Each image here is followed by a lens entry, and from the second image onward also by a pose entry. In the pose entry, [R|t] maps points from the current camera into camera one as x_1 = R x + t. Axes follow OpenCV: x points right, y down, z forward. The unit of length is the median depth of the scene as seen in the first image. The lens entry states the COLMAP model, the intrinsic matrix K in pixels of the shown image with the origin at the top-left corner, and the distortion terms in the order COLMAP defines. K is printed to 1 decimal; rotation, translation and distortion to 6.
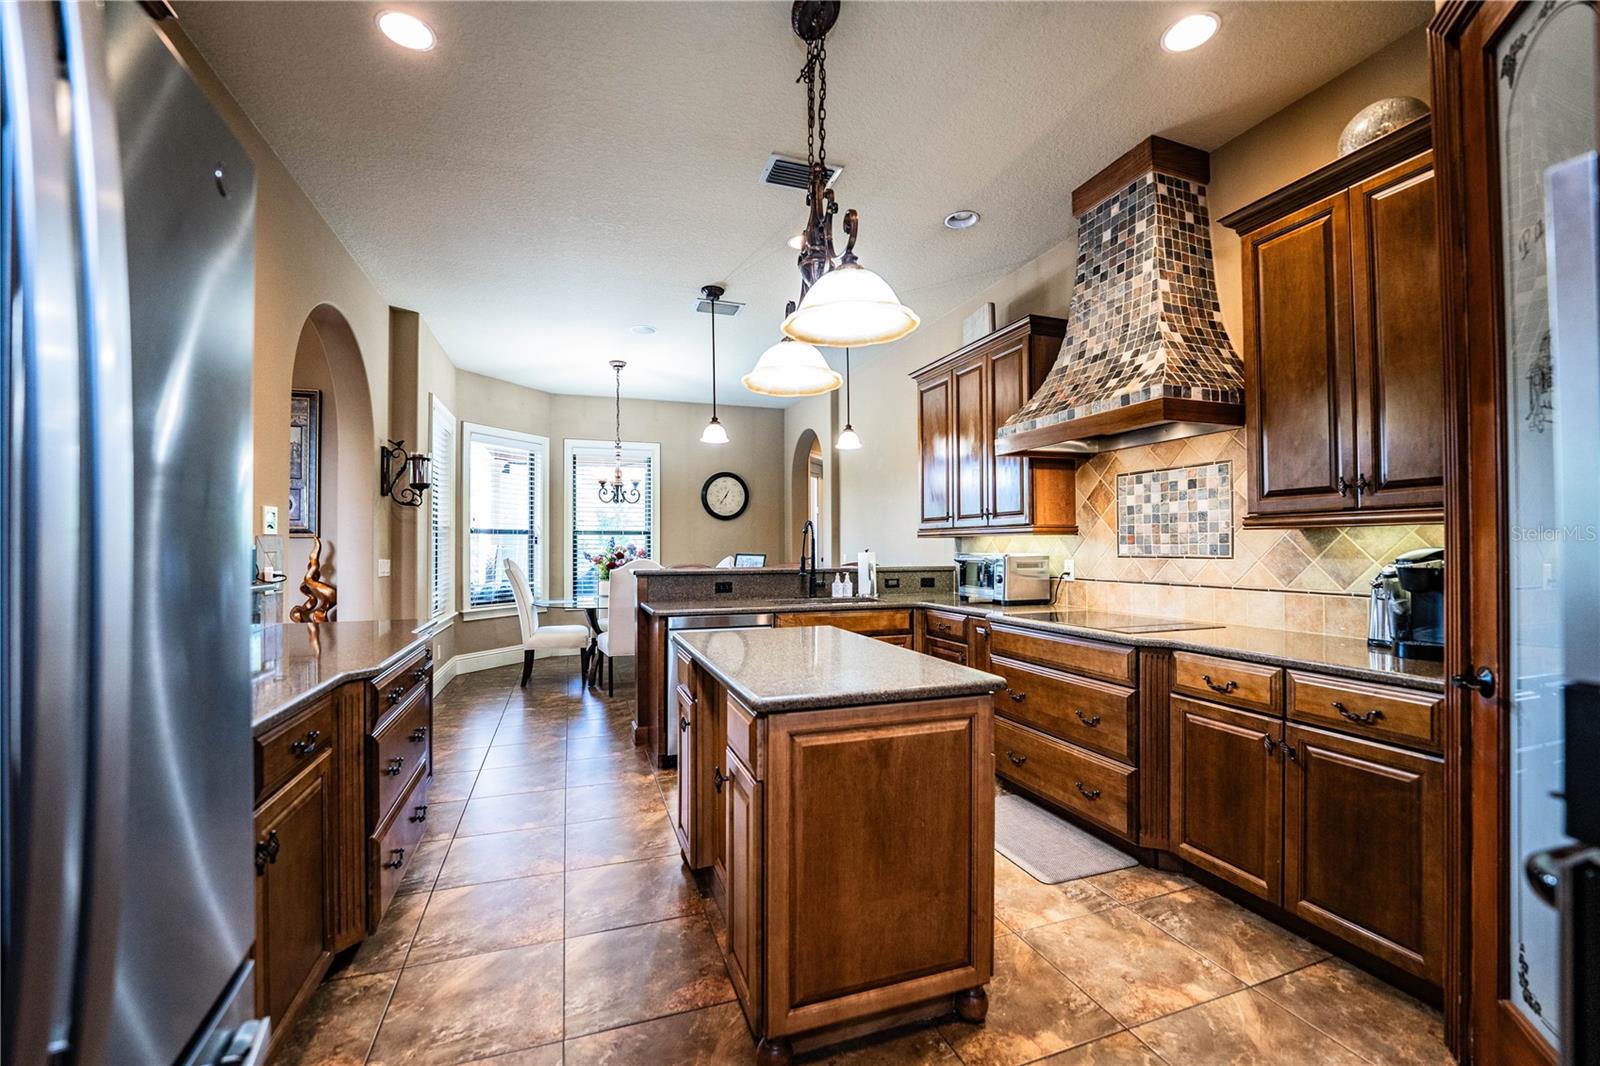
lens RADIAL K [[653.6, 0, 798.6], [0, 653.6, 539.3], [0, 0, 1]] dist [-0.022519, 0.001045]
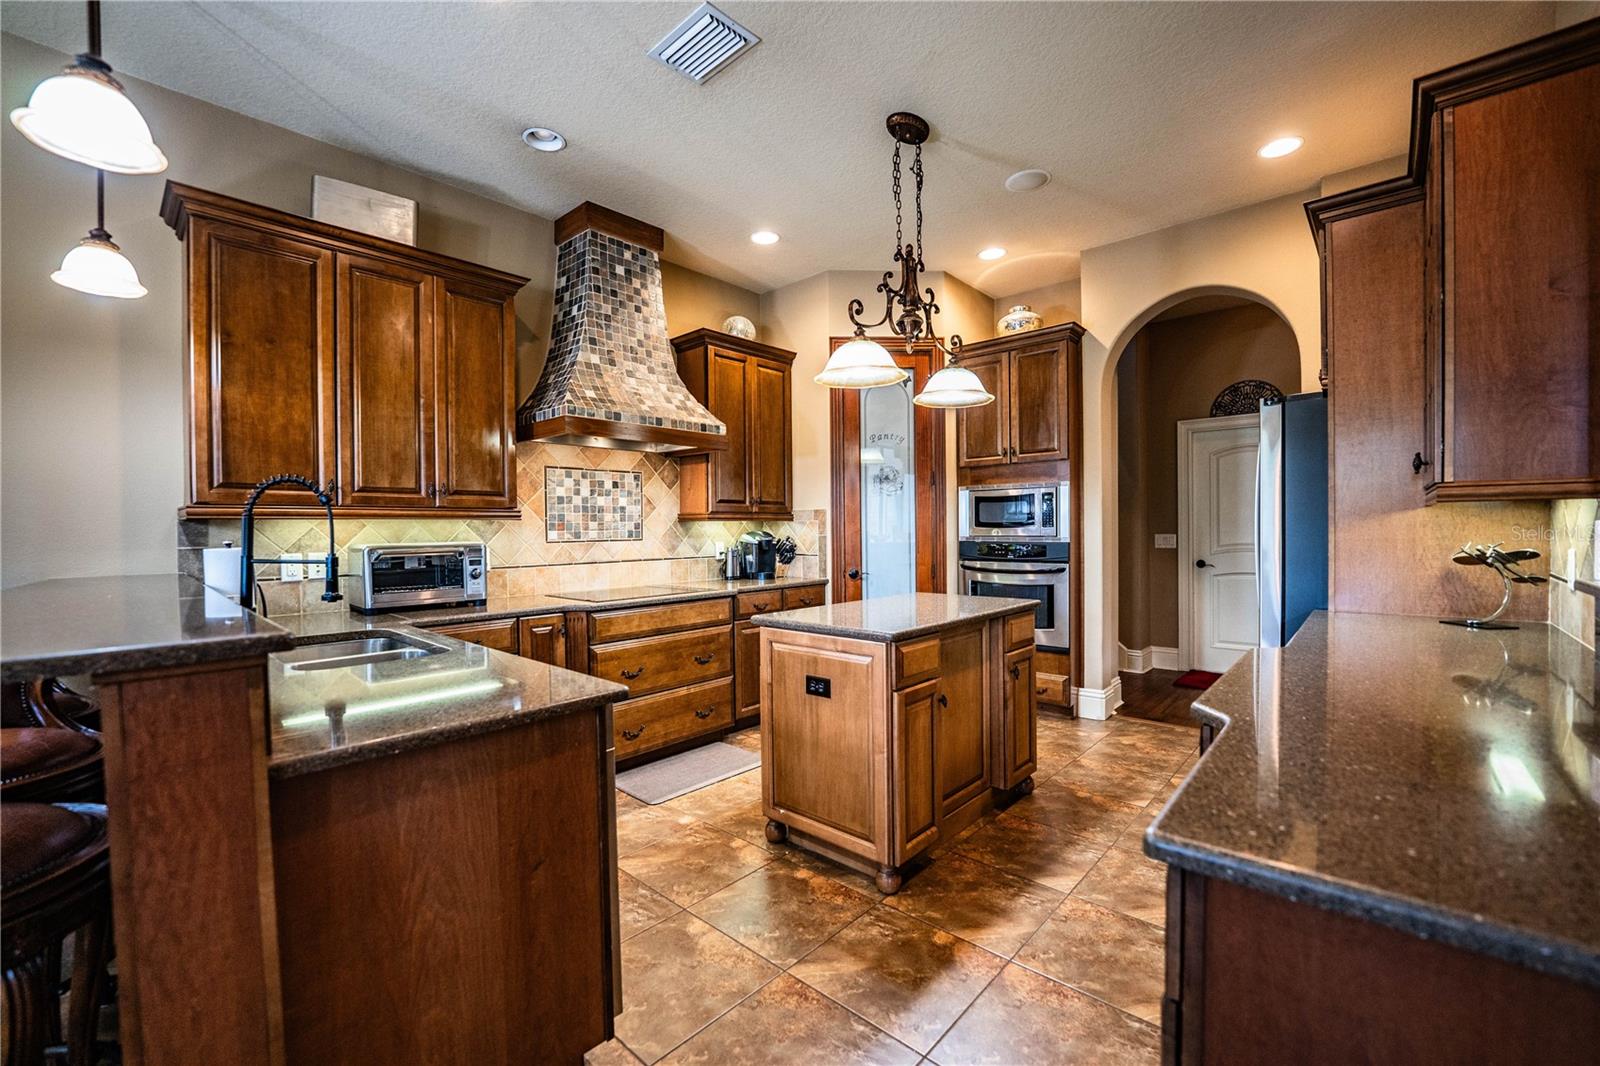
lens RADIAL K [[653.6, 0, 805.1], [0, 653.6, 537.0], [0, 0, 1]] dist [-0.022519, 0.001045]
pose [[-0.475856, -0.004293, 0.879513, -0.942603], [0.002538, 0.999977, 0.006254, 0.017550], [-0.879520, 0.005209, -0.475834, 1.629494]]
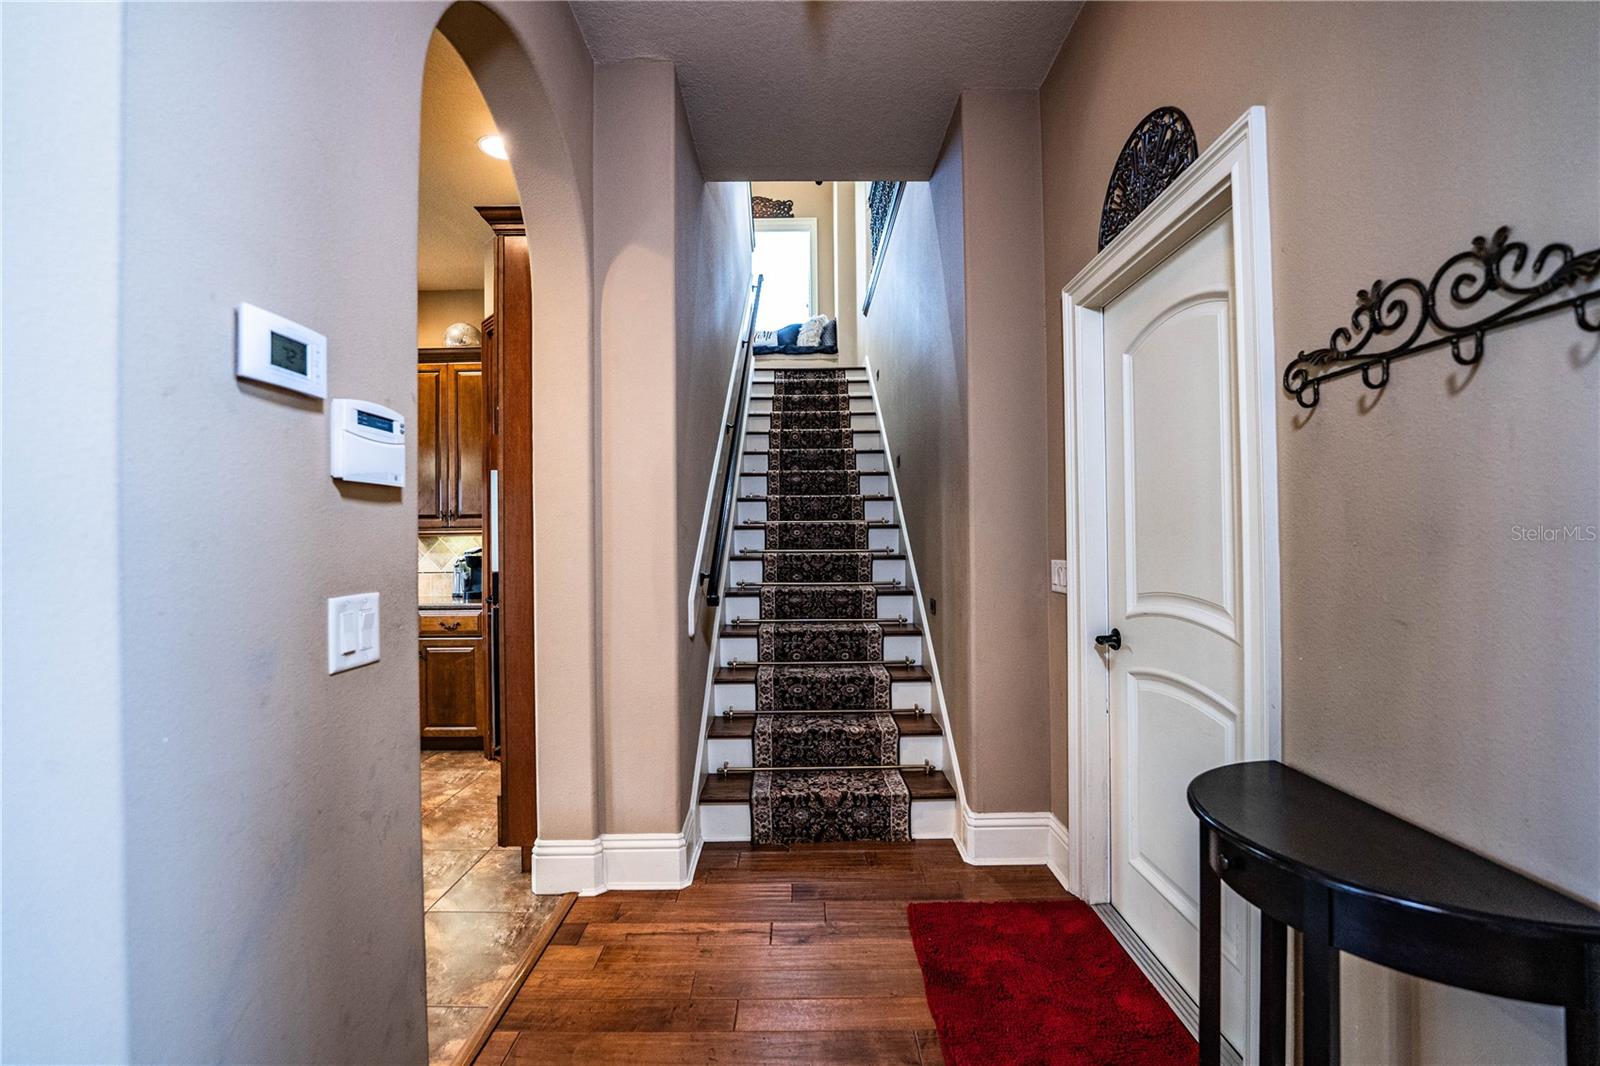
lens RADIAL K [[653.6, 0, 799.6], [0, 653.6, 536.7], [0, 0, 1]] dist [-0.022519, 0.001045]
pose [[0.333255, 0.010789, 0.942775, -0.588047], [-0.003049, 0.999942, -0.010366, -0.001131], [-0.942832, 0.000580, 0.333268, -0.615395]]
